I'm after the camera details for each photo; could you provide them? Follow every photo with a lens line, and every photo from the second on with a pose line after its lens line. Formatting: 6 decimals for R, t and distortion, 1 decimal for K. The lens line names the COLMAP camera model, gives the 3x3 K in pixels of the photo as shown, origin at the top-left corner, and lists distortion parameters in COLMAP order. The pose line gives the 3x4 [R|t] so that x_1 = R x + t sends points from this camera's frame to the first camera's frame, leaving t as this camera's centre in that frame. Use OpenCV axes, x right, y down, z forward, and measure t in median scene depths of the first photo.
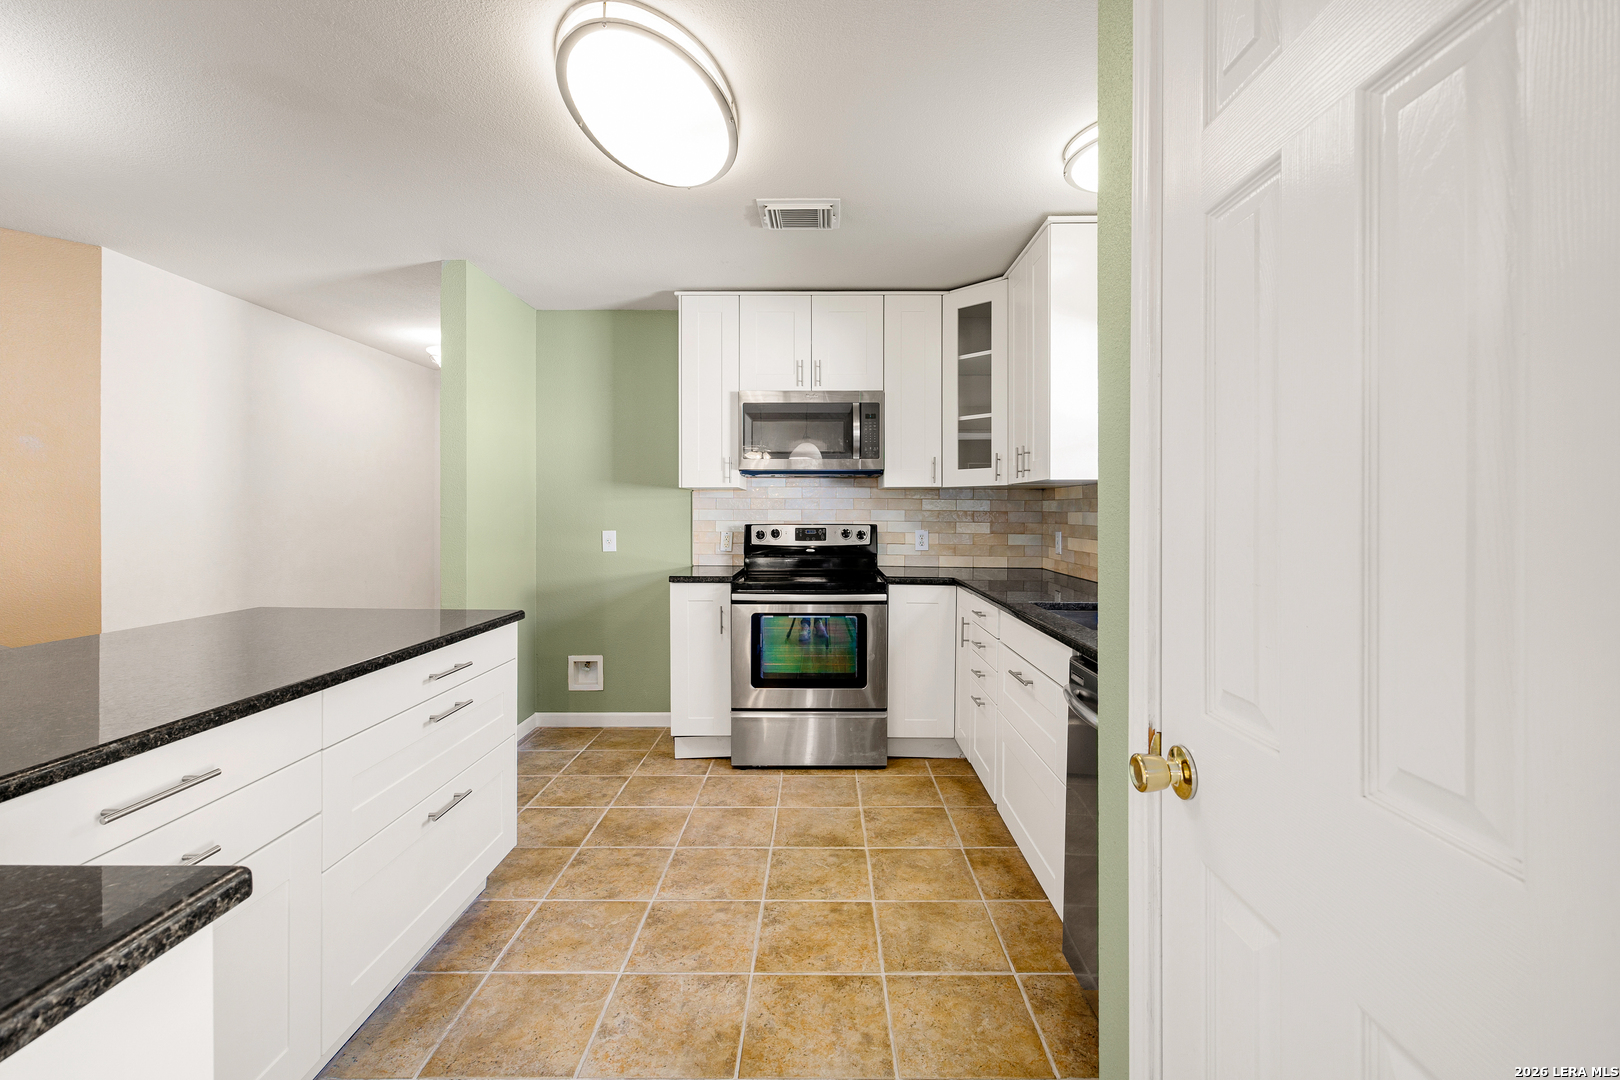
lens RADIAL K [[702.1, 0, 812.3], [0, 702.1, 534.5], [0, 0, 1]] dist [-0.002062, 0.000056]
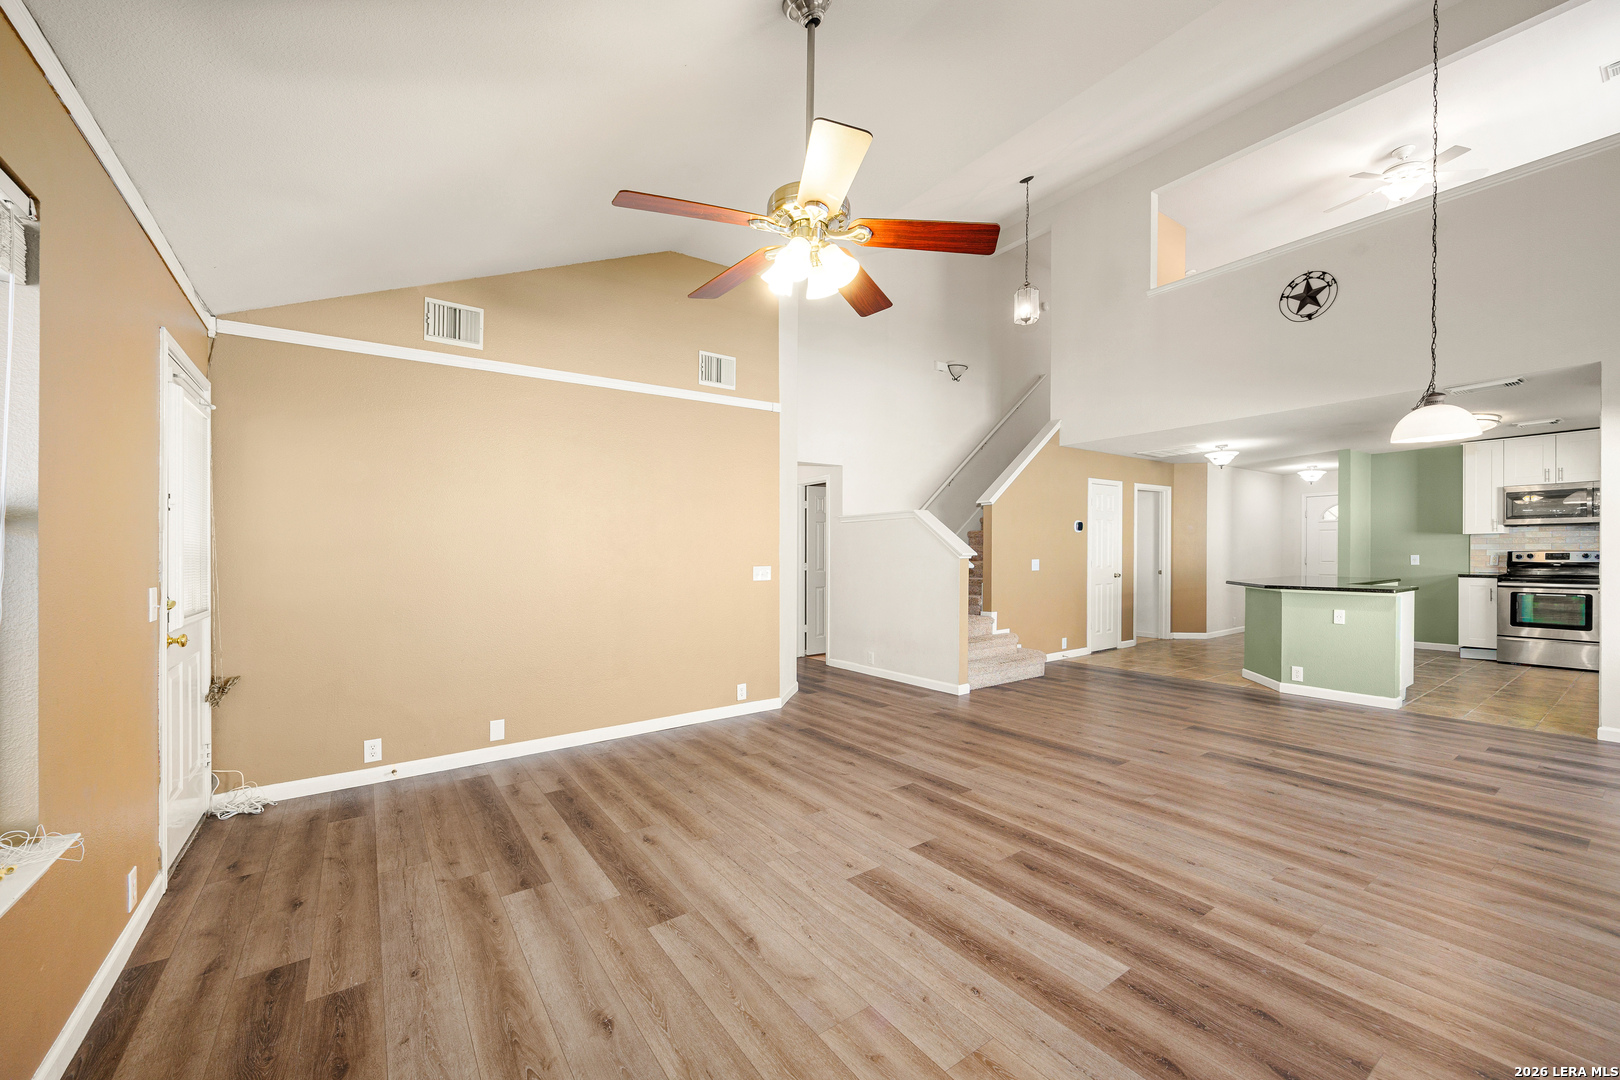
lens RADIAL K [[643.7, 0, 838.4], [0, 643.7, 559.1], [0, 0, 1]] dist [-0.000472, 0.001192]
pose [[0.610925, 0.003020, -0.791683, 0.203407], [-0.015862, 0.999839, -0.008427, 0.056347], [0.791530, 0.017706, 0.610874, -1.721778]]
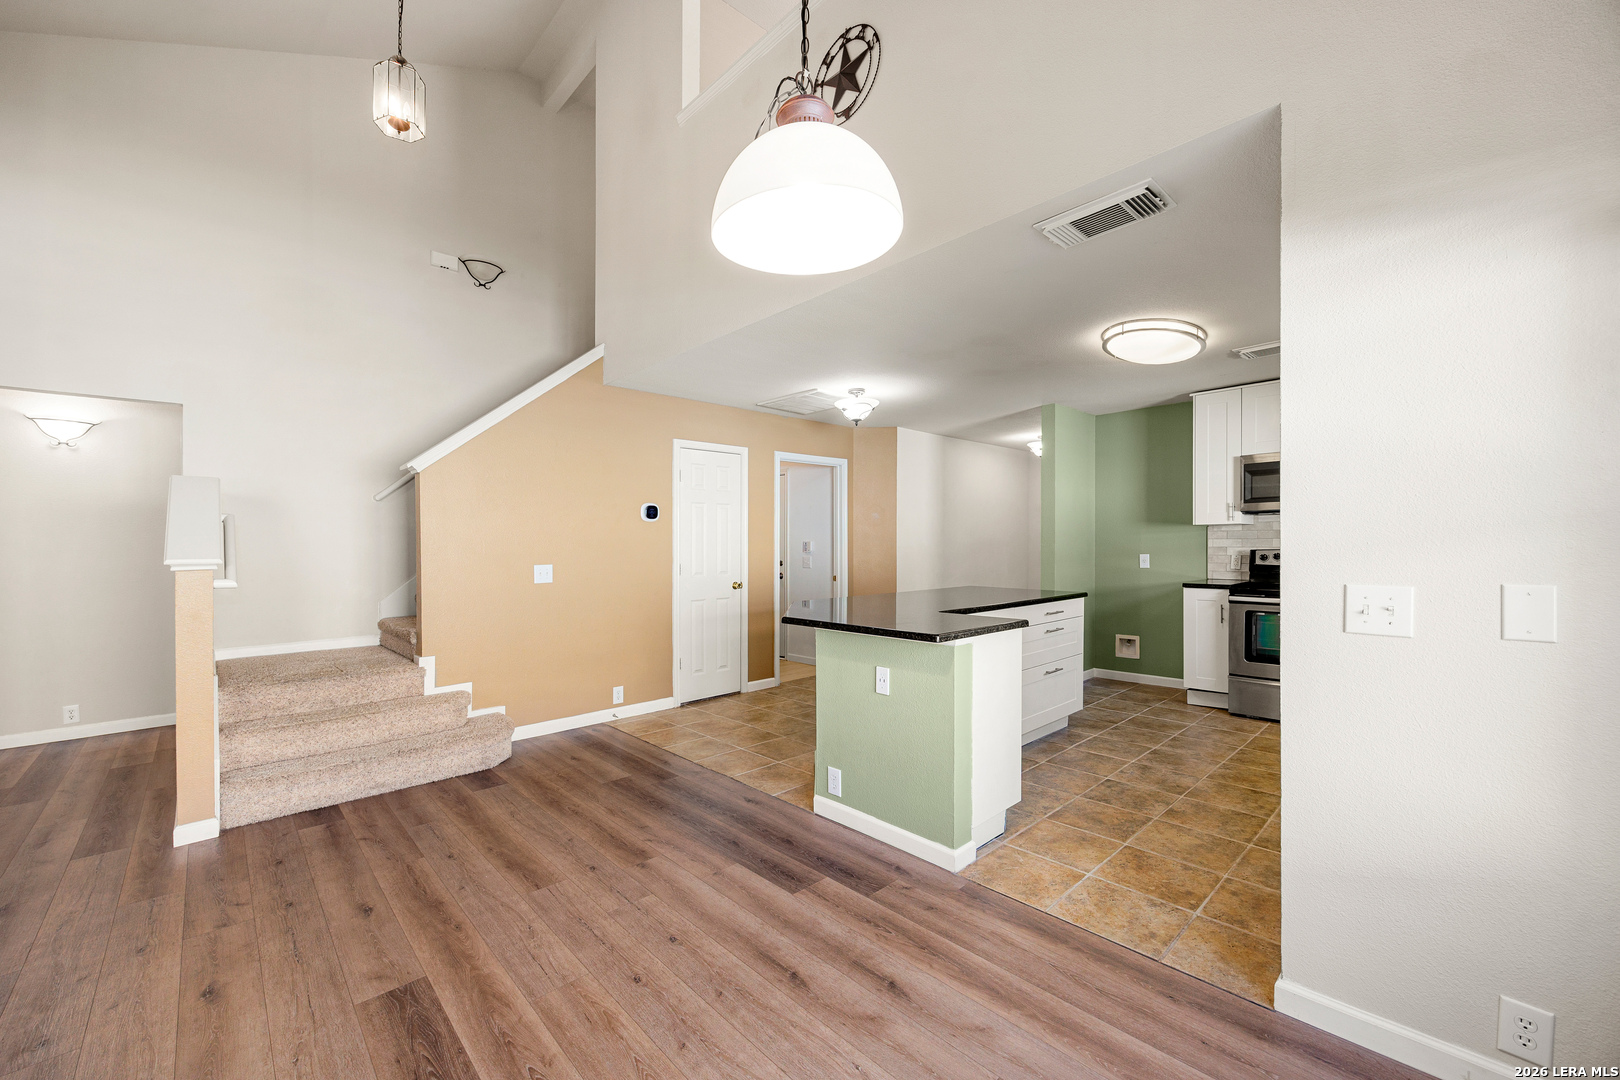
lens RADIAL K [[643.7, 0, 805.9], [0, 643.7, 551.5], [0, 0, 1]] dist [-0.000472, 0.001192]
pose [[0.694928, -0.002542, -0.719074, 0.223488], [-0.011812, 0.999818, -0.014950, 0.019669], [0.718982, 0.018883, 0.694772, -0.542937]]
